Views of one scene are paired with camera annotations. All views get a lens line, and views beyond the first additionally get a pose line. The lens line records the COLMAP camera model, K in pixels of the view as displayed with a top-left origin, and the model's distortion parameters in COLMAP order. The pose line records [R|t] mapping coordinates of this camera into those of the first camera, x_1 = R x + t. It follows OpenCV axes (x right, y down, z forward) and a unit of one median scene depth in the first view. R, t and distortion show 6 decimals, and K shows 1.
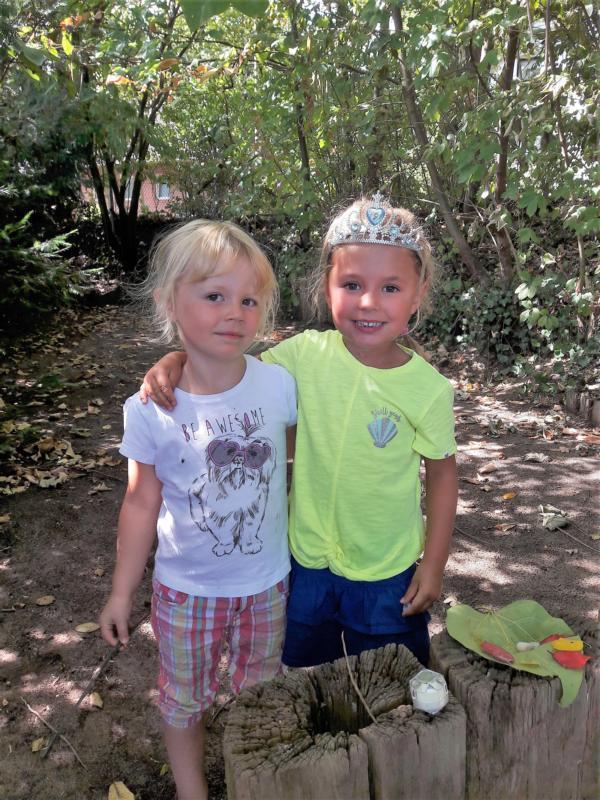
lens RADIAL K [[655.6, 0, 300.4], [0, 655.6, 387.5], [0, 0, 1]] dist [0.014793, -0.041101]
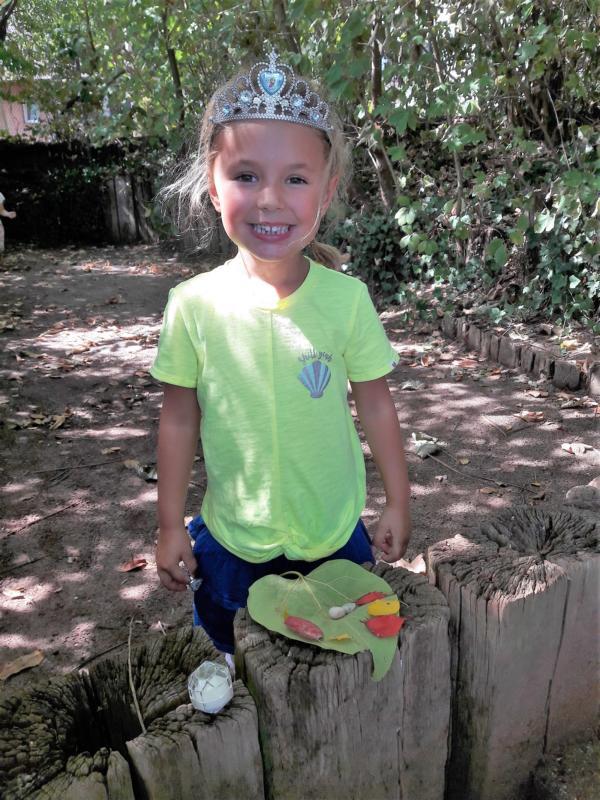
lens RADIAL K [[655.6, 0, 300.4], [0, 655.6, 387.5], [0, 0, 1]] dist [0.014793, -0.041101]
pose [[0.988583, -0.055890, 0.139927, 0.175044], [0.041223, 0.993553, 0.105604, -0.008725], [-0.144927, -0.098630, 0.984514, 0.146830]]
